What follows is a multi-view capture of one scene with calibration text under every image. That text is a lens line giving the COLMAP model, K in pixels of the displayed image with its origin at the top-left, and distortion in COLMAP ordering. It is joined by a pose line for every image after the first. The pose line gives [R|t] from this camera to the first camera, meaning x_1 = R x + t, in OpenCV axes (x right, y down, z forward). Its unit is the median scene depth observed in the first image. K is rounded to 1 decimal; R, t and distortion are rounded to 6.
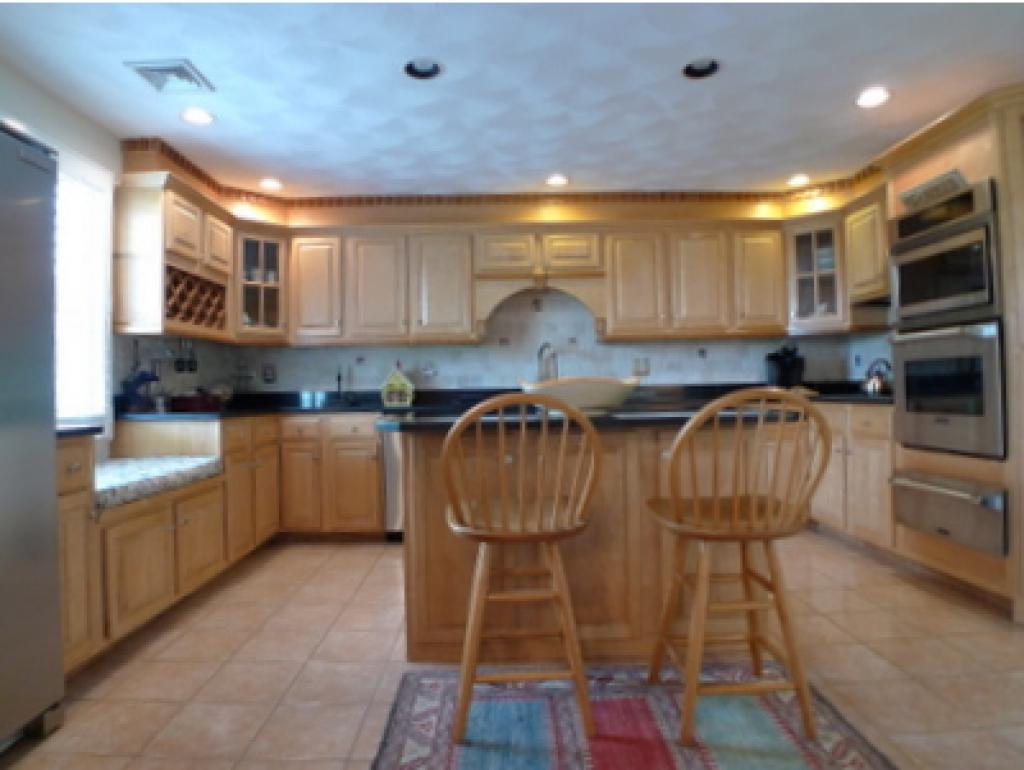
lens RADIAL K [[596.3, 0, 496.7], [0, 596.3, 381.2], [0, 0, 1]] dist [-0.064190, 0.003525]
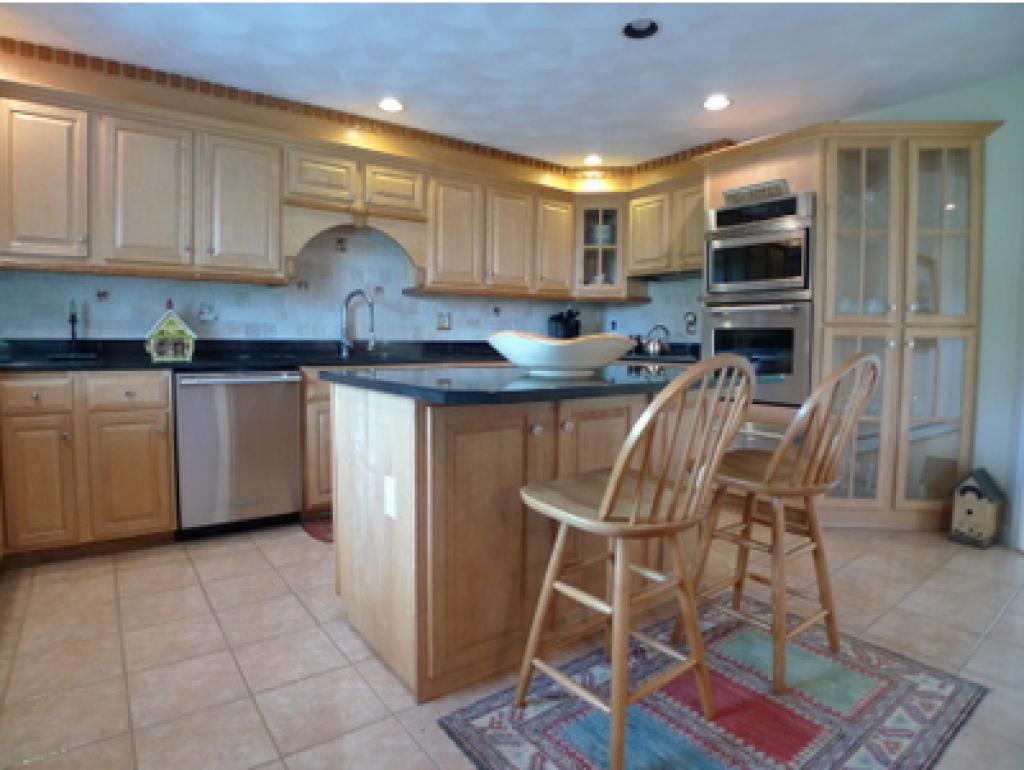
lens RADIAL K [[573.6, 0, 499.0], [0, 573.6, 376.4], [0, 0, 1]] dist [-0.069990, 0.002559]
pose [[0.811064, -0.007663, 0.584907, -0.248955], [-0.034089, 0.997596, 0.060340, 0.005309], [-0.583963, -0.068878, 0.808853, 0.199149]]
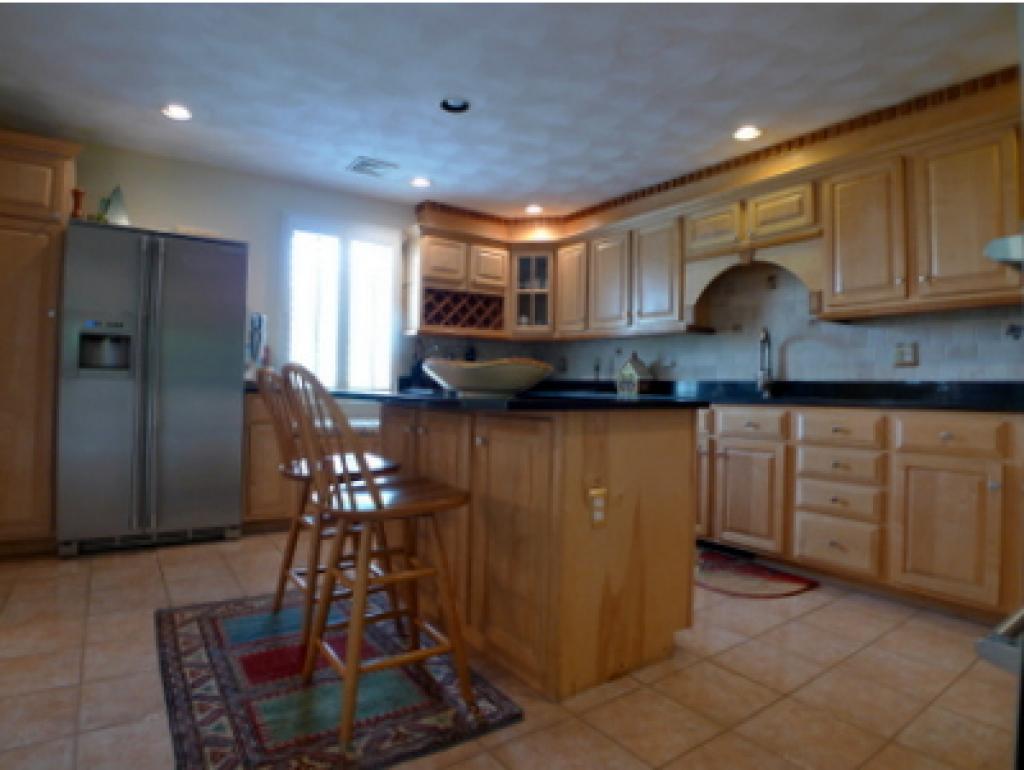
lens RADIAL K [[596.3, 0, 496.7], [0, 596.3, 381.2], [0, 0, 1]] dist [-0.064190, 0.003525]
pose [[0.546362, 0.022397, -0.837250, 0.587712], [-0.023518, 0.999658, 0.011394, 0.010911], [0.837219, 0.013465, 0.546702, 0.246846]]
